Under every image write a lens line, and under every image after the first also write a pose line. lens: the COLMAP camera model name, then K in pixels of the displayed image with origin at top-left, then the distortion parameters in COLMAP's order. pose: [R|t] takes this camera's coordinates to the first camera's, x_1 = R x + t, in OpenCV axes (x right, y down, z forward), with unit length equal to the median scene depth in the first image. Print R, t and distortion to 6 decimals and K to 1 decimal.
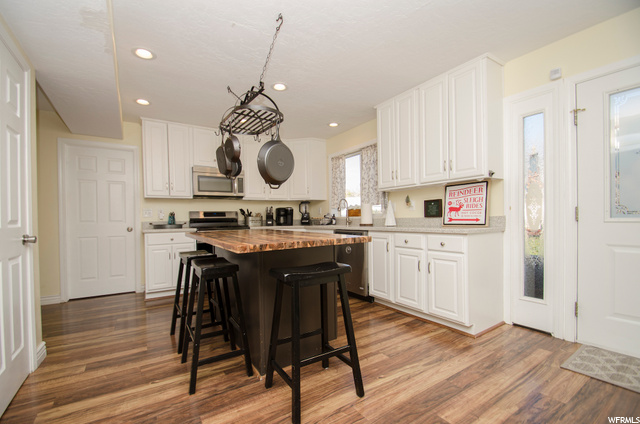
lens RADIAL K [[284.6, 0, 306.1], [0, 284.6, 220.1], [0, 0, 1]] dist [0.014170, -0.000092]
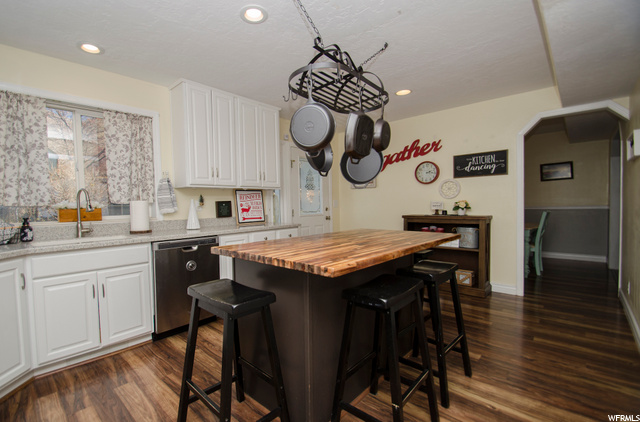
lens RADIAL K [[280.5, 0, 320.0], [0, 280.5, 211.0], [0, 0, 1]] dist [-0.001444, -0.000174]
pose [[-0.274733, 0.006798, 0.961497, -0.703162], [0.033227, 0.999445, 0.002427, -0.026191], [-0.960946, 0.032615, -0.274806, 1.001148]]
